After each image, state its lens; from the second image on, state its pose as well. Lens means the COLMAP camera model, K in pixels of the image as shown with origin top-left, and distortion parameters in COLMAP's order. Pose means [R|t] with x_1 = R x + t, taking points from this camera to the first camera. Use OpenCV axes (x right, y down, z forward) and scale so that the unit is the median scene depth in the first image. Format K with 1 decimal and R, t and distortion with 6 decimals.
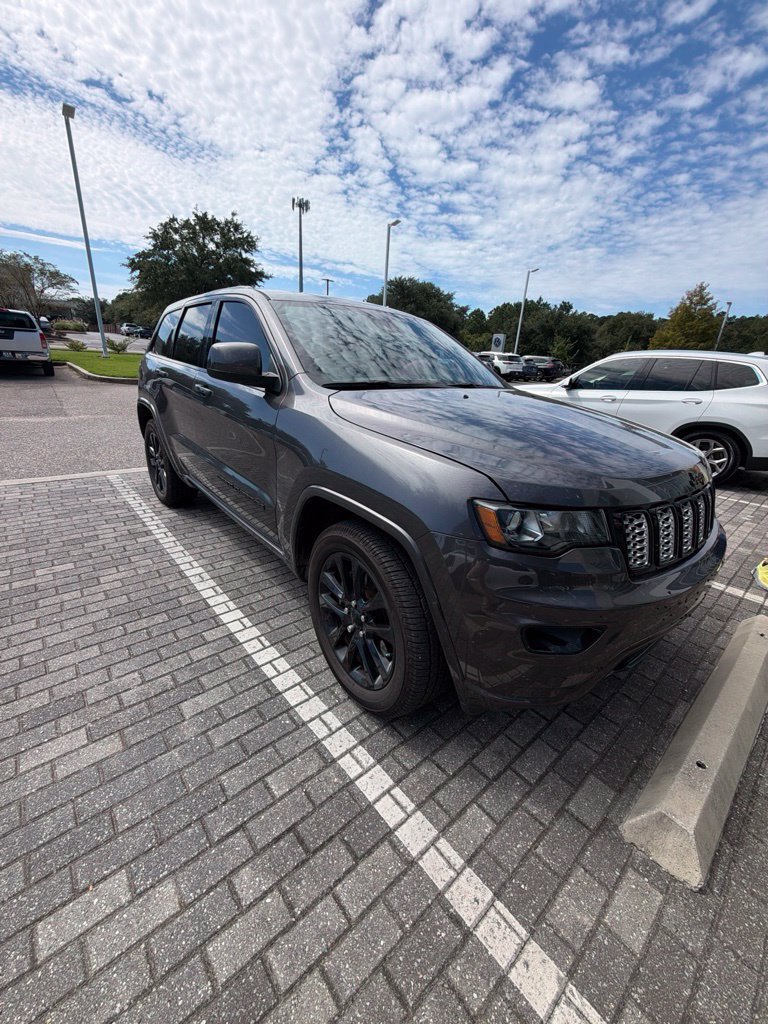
lens RADIAL K [[408.3, 0, 382.3], [0, 408.3, 513.9], [0, 0, 1]] dist [0.000809, 0.000006]
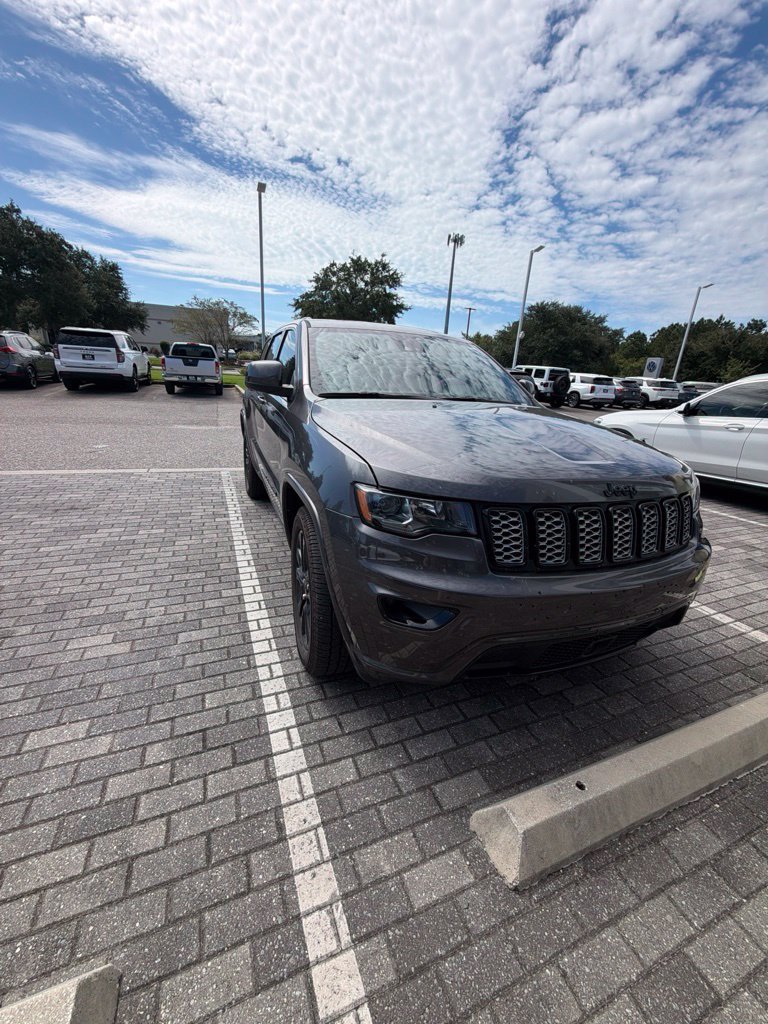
lens RADIAL K [[408.3, 0, 382.3], [0, 408.3, 513.9], [0, 0, 1]] dist [0.000809, 0.000006]
pose [[0.948483, 0.100599, -0.300432, 0.203687], [-0.117385, 0.992347, -0.038307, 0.027833], [0.294279, 0.071600, 0.953034, -0.031504]]
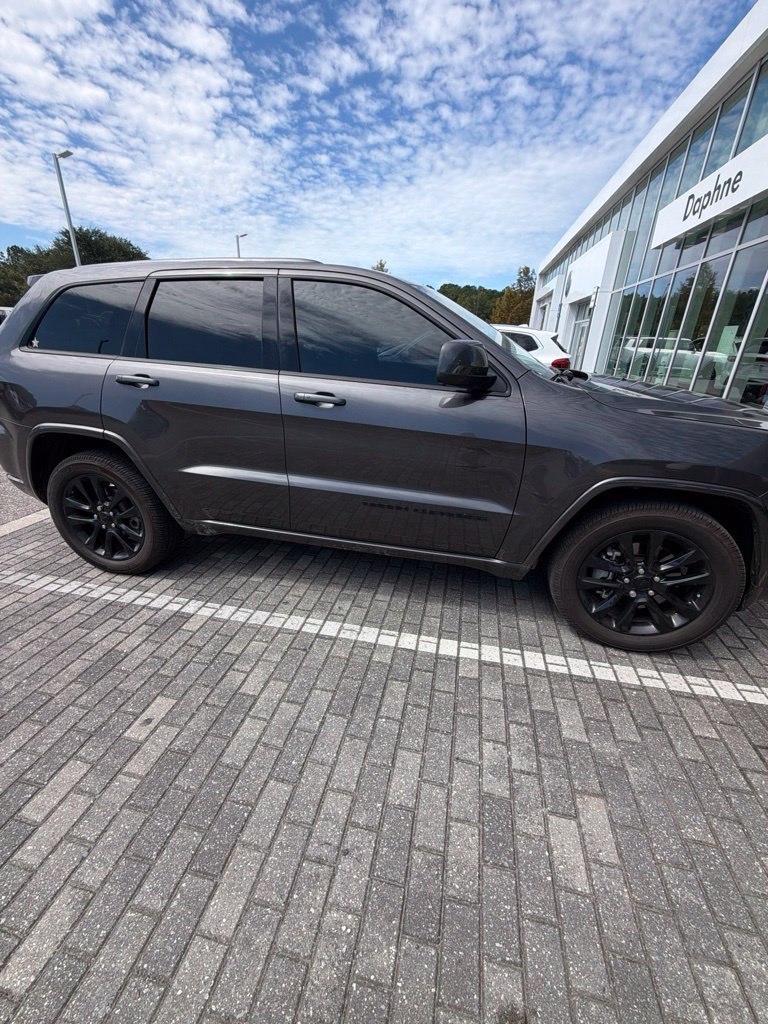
lens RADIAL K [[406.9, 0, 382.6], [0, 406.9, 515.8], [0, 0, 1]] dist [-0.000937, 0.000321]
pose [[0.798225, -0.271602, 0.537651, -0.520589], [0.233354, 0.962308, 0.139674, -0.110305], [-0.555322, 0.013972, 0.831518, 0.194002]]
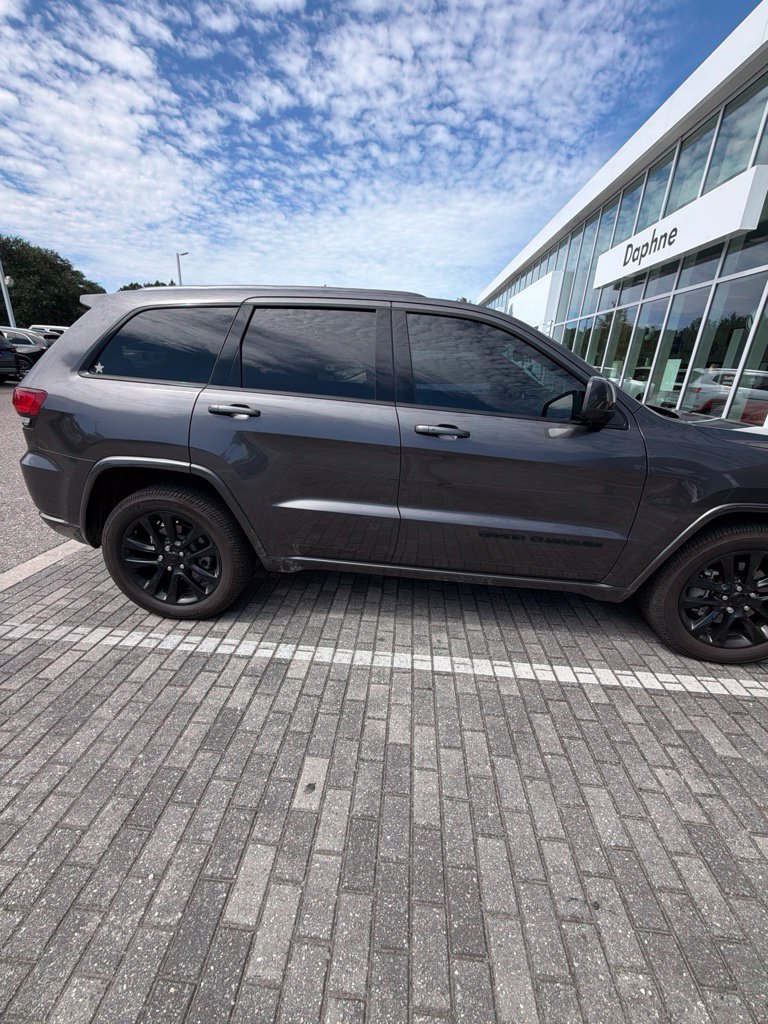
lens RADIAL K [[408.2, 0, 382.5], [0, 408.2, 516.3], [0, 0, 1]] dist [0.000407, -0.000108]
pose [[0.706852, -0.268202, 0.654544, -0.677368], [0.247324, 0.960635, 0.126534, -0.176893], [-0.662715, 0.072444, 0.745360, 0.332676]]
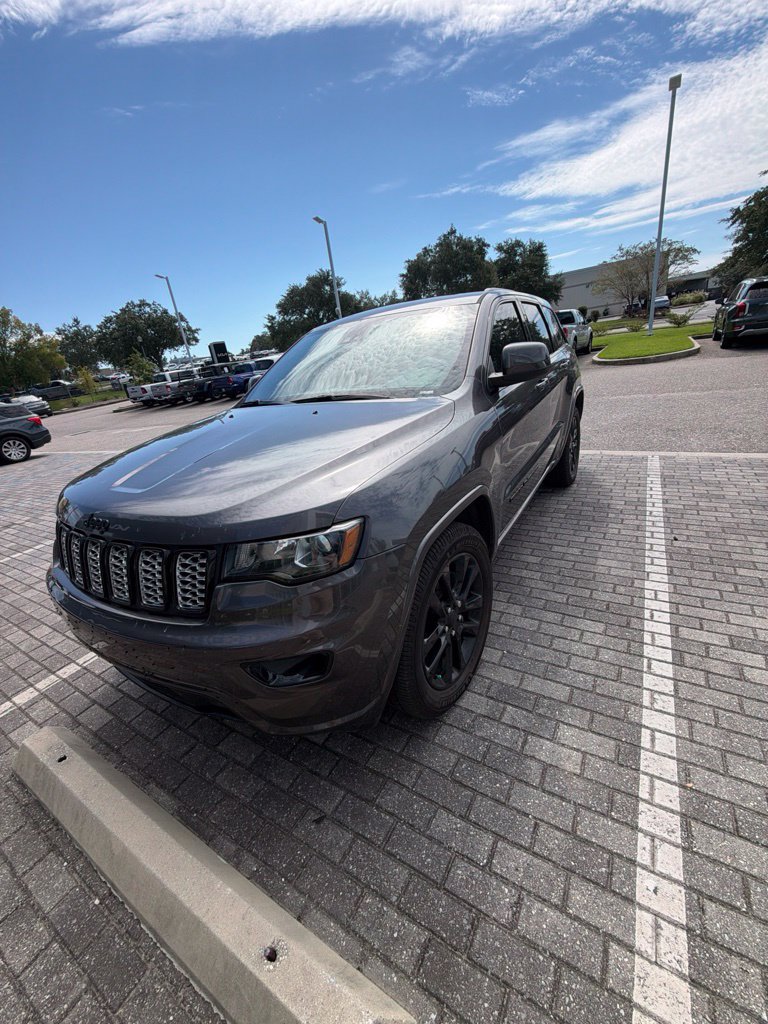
lens RADIAL K [[409.3, 0, 380.8], [0, 409.3, 511.4], [0, 0, 1]] dist [-0.000446, -0.000188]
pose [[0.293831, 0.250211, -0.922528, 0.688124], [-0.200365, 0.959812, 0.196506, -0.157815], [0.934621, 0.127103, 0.332156, 0.490377]]
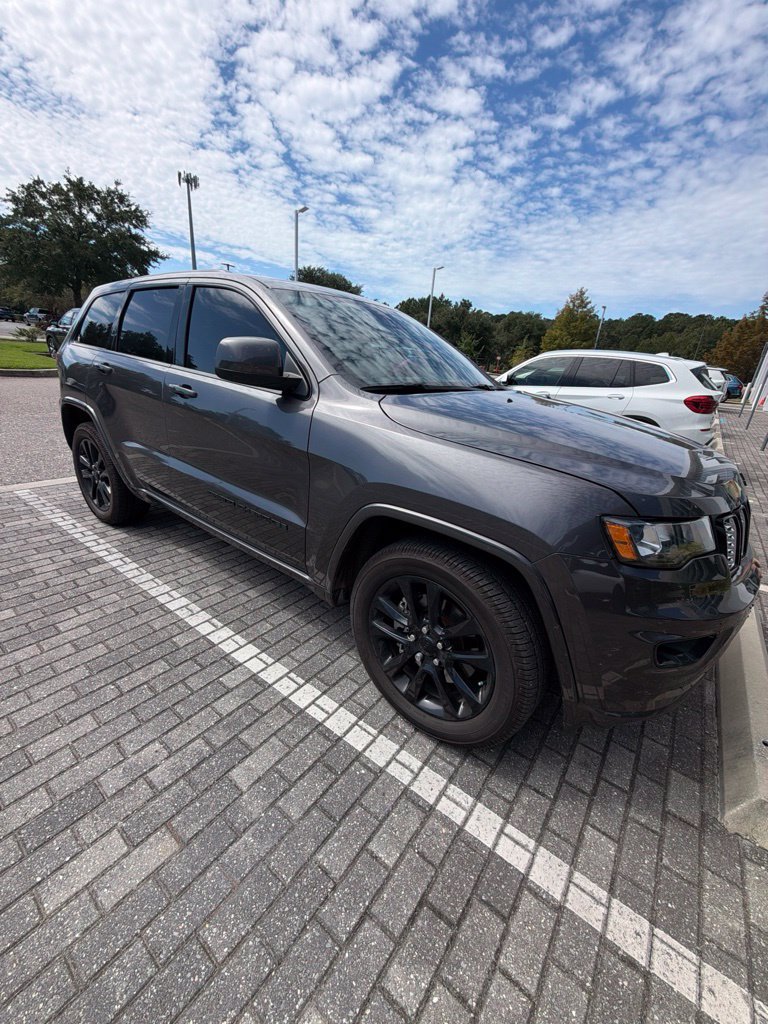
lens RADIAL K [[410.9, 0, 382.6], [0, 410.9, 511.4], [0, 0, 1]] dist [0.003703, 0.000298]
pose [[0.977526, -0.060183, 0.202042, -0.142303], [0.058481, 0.998185, 0.014390, -0.026904], [-0.202541, -0.002251, 0.979271, 0.050336]]
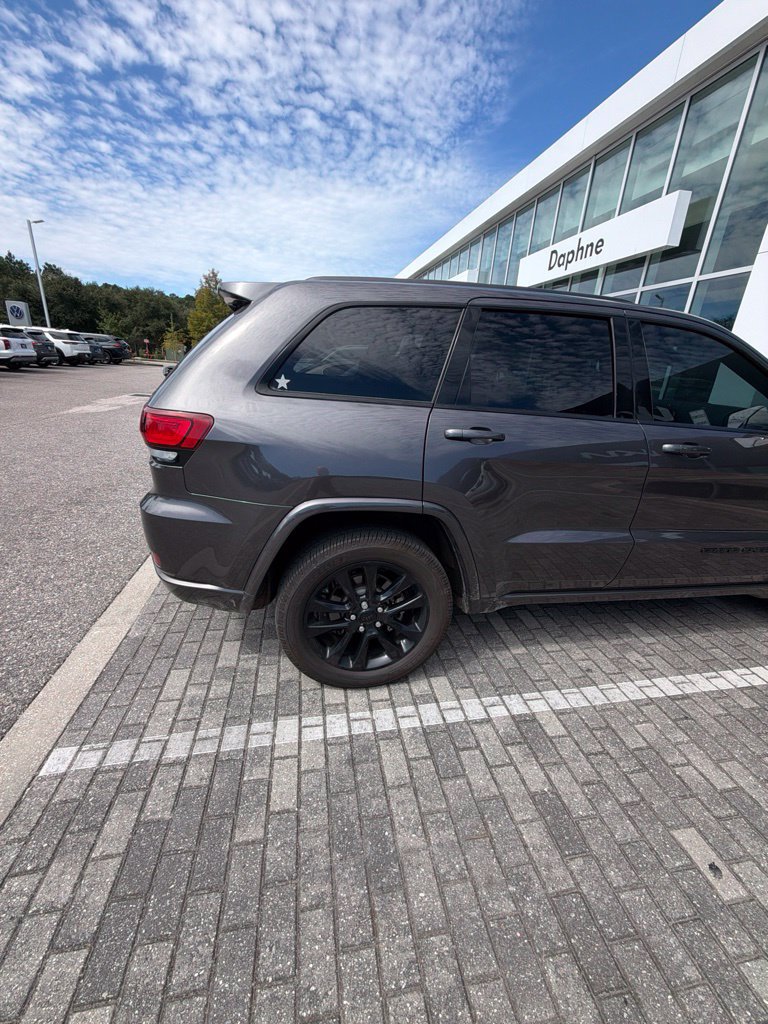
lens RADIAL K [[405.4, 0, 382.9], [0, 405.4, 517.6], [0, 0, 1]] dist [-0.000885, 0.000051]
pose [[0.506971, -0.336095, 0.793738, -0.846510], [0.285386, 0.934362, 0.213360, -0.320068], [-0.813348, 0.118354, 0.569611, 0.671093]]
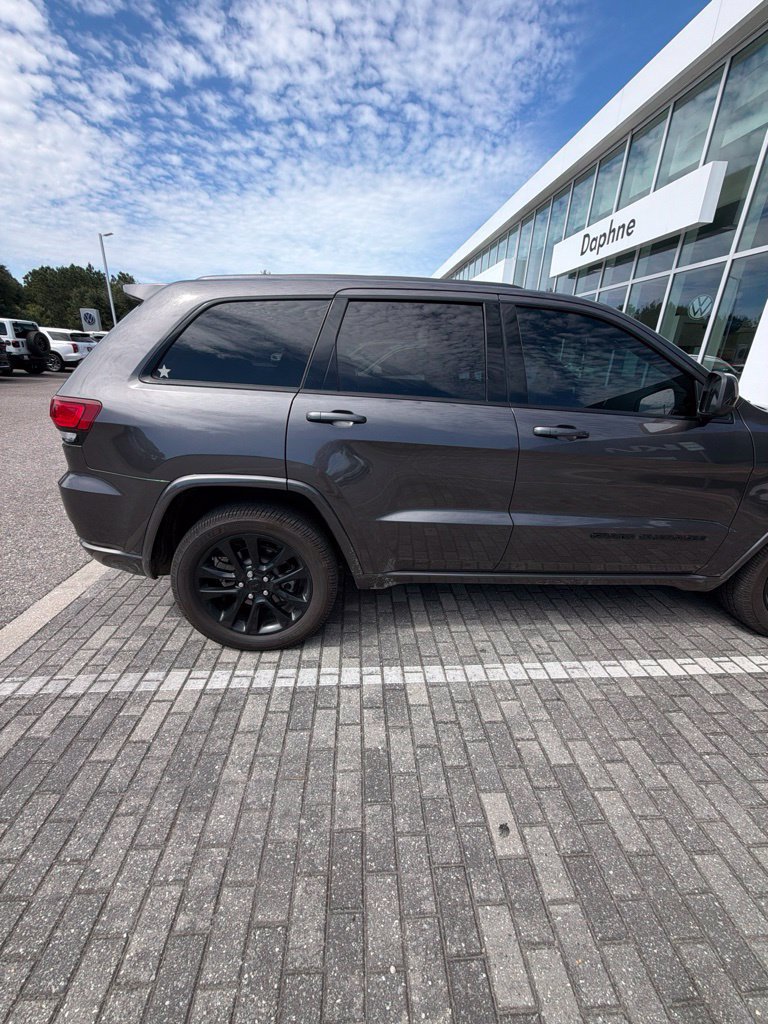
lens RADIAL K [[405.4, 0, 382.9], [0, 405.4, 517.6], [0, 0, 1]] dist [-0.000885, 0.000051]
pose [[0.604477, -0.330439, 0.724857, -0.769678], [0.287174, 0.939121, 0.188634, -0.249737], [-0.743061, 0.094135, 0.662570, 0.496850]]
